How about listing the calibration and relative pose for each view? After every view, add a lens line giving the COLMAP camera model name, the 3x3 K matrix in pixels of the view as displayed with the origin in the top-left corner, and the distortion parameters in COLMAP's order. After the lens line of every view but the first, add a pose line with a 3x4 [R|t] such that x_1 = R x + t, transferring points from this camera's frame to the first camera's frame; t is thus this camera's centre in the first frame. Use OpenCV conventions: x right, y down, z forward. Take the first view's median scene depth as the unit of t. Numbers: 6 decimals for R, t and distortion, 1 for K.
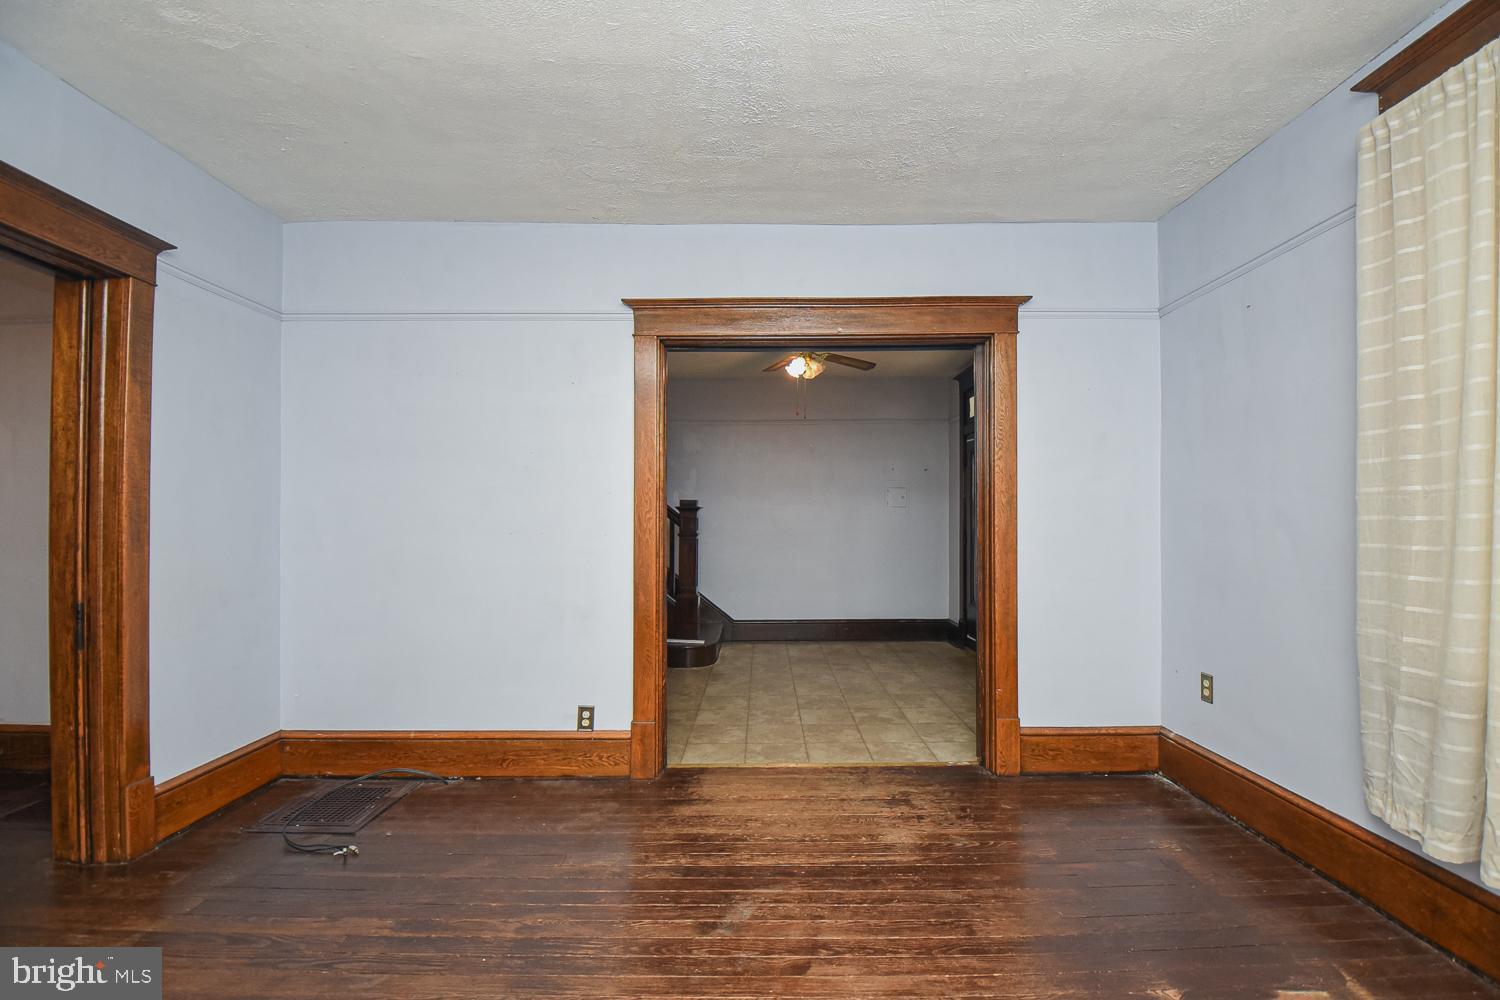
lens RADIAL K [[660.2, 0, 752.4], [0, 660.2, 507.1], [0, 0, 1]] dist [0.000729, -0.016597]
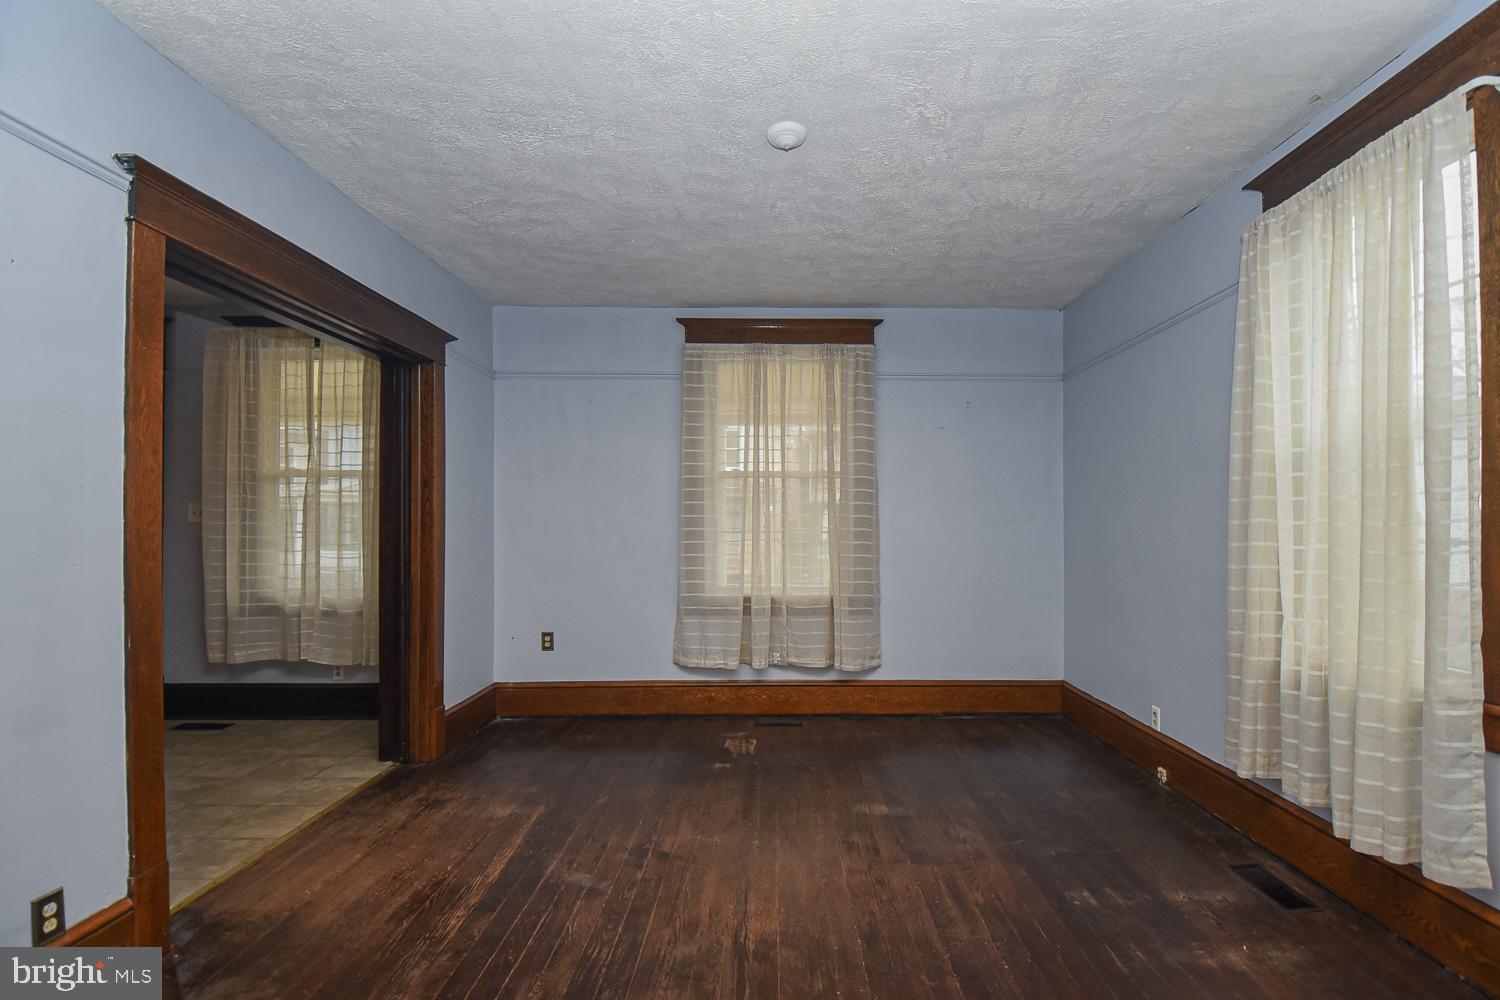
lens RADIAL K [[689.2, 0, 754.9], [0, 689.2, 520.8], [0, 0, 1]] dist [0.000437, -0.018750]
pose [[0.025430, 0.004622, 0.999666, -0.868595], [-0.012537, 0.999912, -0.004305, 0.001033], [-0.999598, -0.012424, 0.025486, 0.489821]]
